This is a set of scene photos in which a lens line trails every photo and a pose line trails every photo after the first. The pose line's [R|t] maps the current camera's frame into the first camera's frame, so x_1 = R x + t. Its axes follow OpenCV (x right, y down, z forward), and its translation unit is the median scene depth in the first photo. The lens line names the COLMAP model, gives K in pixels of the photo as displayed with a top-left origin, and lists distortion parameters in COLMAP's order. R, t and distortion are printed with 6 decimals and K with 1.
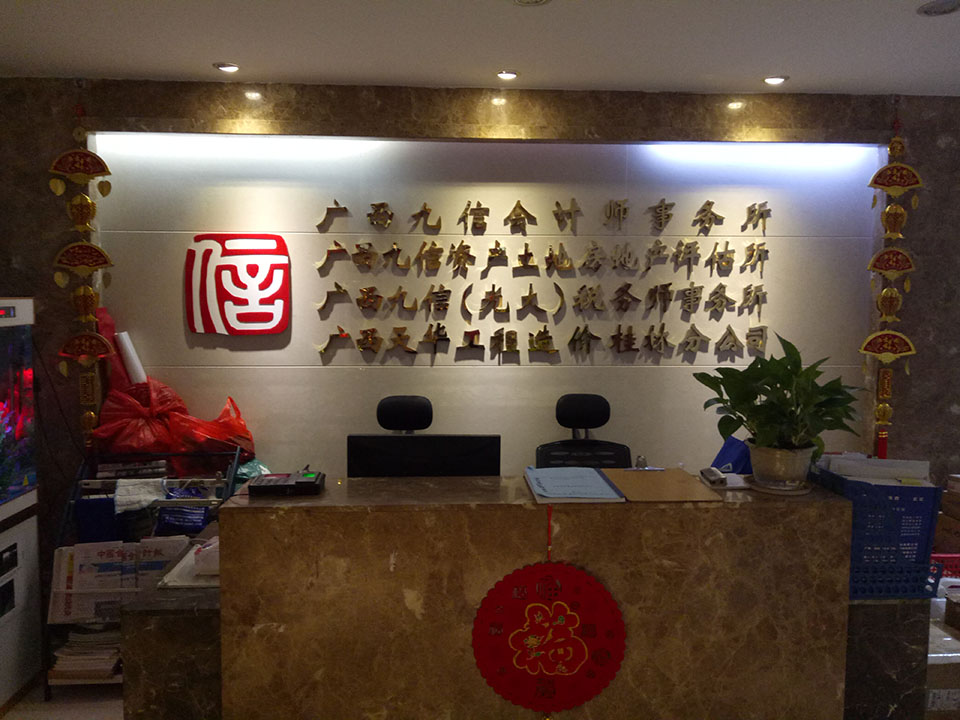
lens RADIAL K [[759.6, 0, 474.2], [0, 759.6, 360.0], [0, 0, 1]] dist [0.018084, -0.001687]
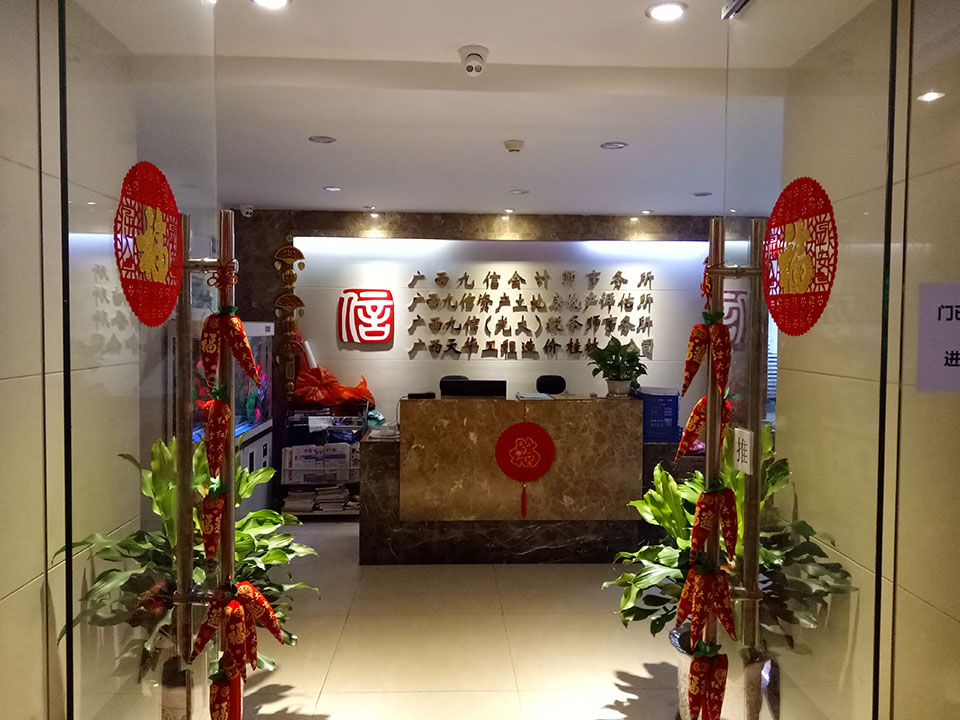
lens RADIAL K [[759.6, 0, 484.0], [0, 759.6, 357.8], [0, 0, 1]] dist [0.018084, -0.001687]
pose [[0.999987, 0.001311, 0.005002, -0.029985], [-0.001093, 0.999061, -0.043315, 0.085863], [-0.005054, 0.043309, 0.999049, -0.877049]]
